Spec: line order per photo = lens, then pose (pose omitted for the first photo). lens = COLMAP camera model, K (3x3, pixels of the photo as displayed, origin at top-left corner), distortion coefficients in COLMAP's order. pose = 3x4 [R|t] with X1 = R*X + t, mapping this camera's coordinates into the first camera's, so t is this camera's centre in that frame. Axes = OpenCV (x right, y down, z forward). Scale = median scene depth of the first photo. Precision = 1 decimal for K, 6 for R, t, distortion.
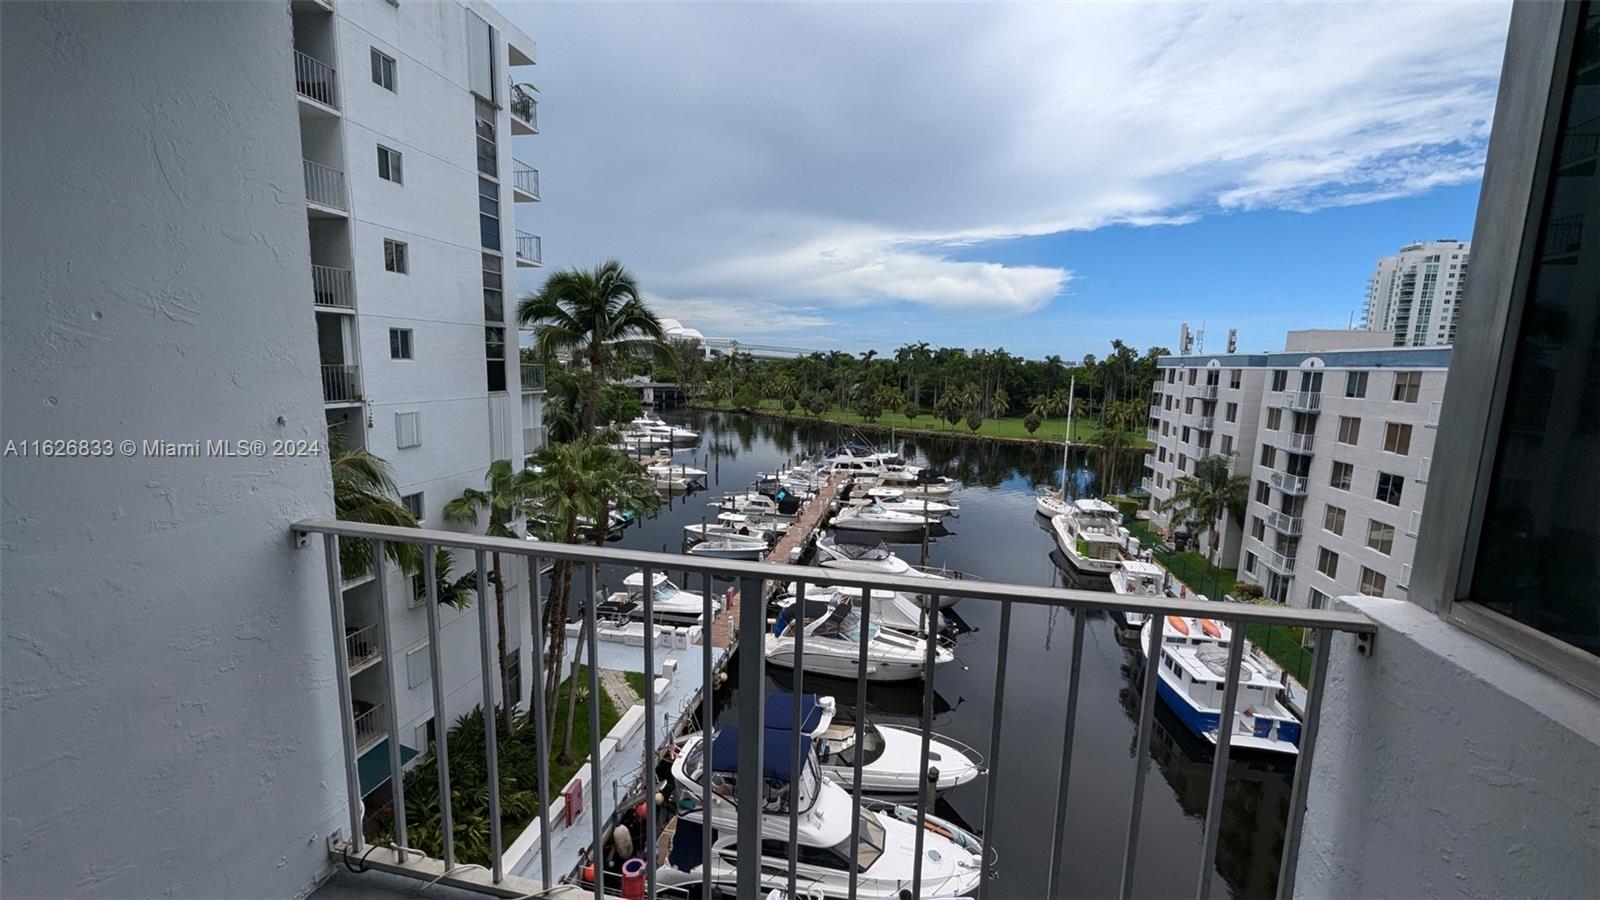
lens RADIAL K [[631.4, 0, 800.2], [0, 631.4, 456.6], [0, 0, 1]] dist [-0.000816, -0.000033]
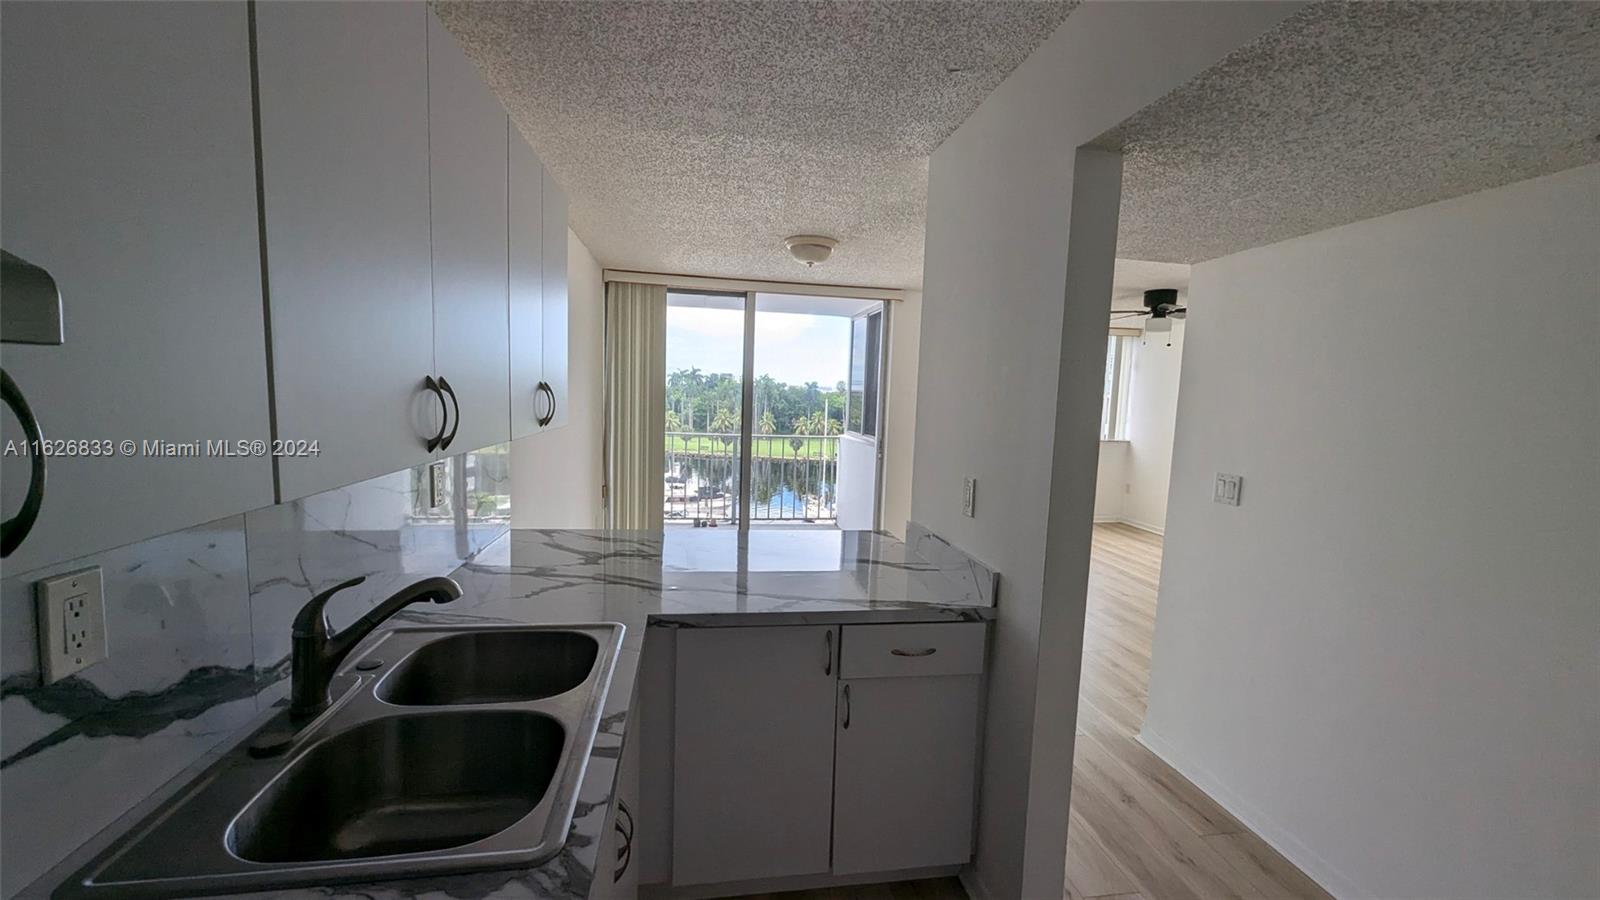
lens RADIAL K [[632.7, 0, 801.1], [0, 632.7, 457.0], [0, 0, 1]] dist [0.000715, 0.000093]
pose [[0.935902, -0.029570, 0.351018, -0.052155], [0.042624, 0.998655, -0.029518, 0.019369], [-0.349673, 0.042588, 0.935903, -0.139389]]
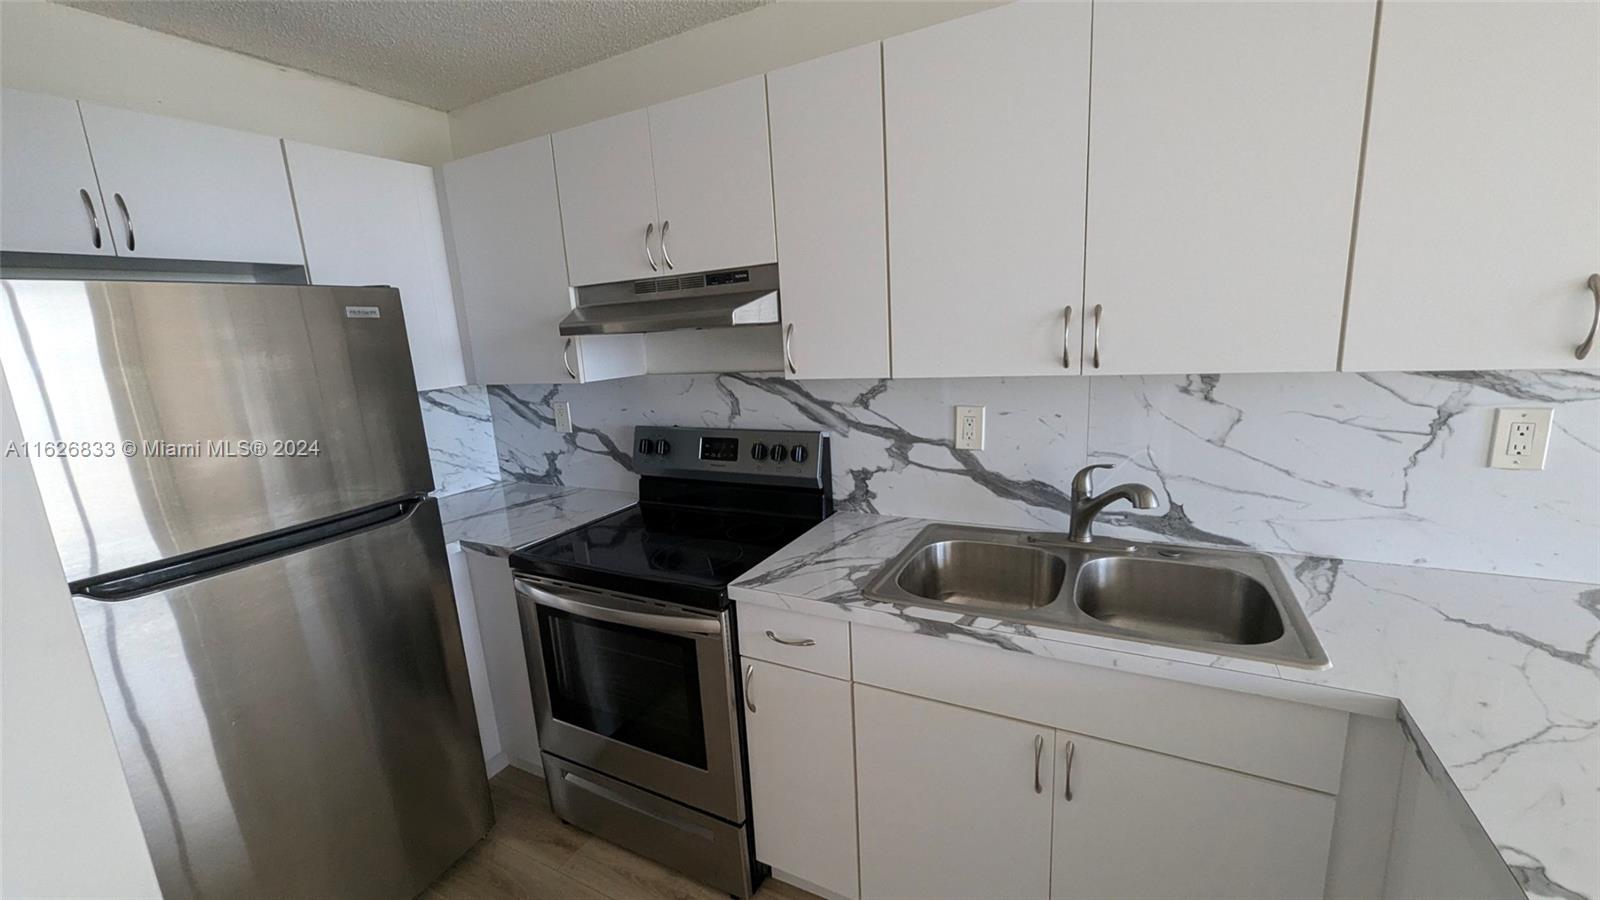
lens RADIAL K [[632.7, 0, 801.1], [0, 632.7, 457.0], [0, 0, 1]] dist [0.000715, 0.000093]
pose [[-0.287964, 0.176673, -0.941203, 1.341088], [-0.098174, 0.972210, 0.212530, -0.103882], [0.952596, 0.153602, -0.262617, 1.033048]]
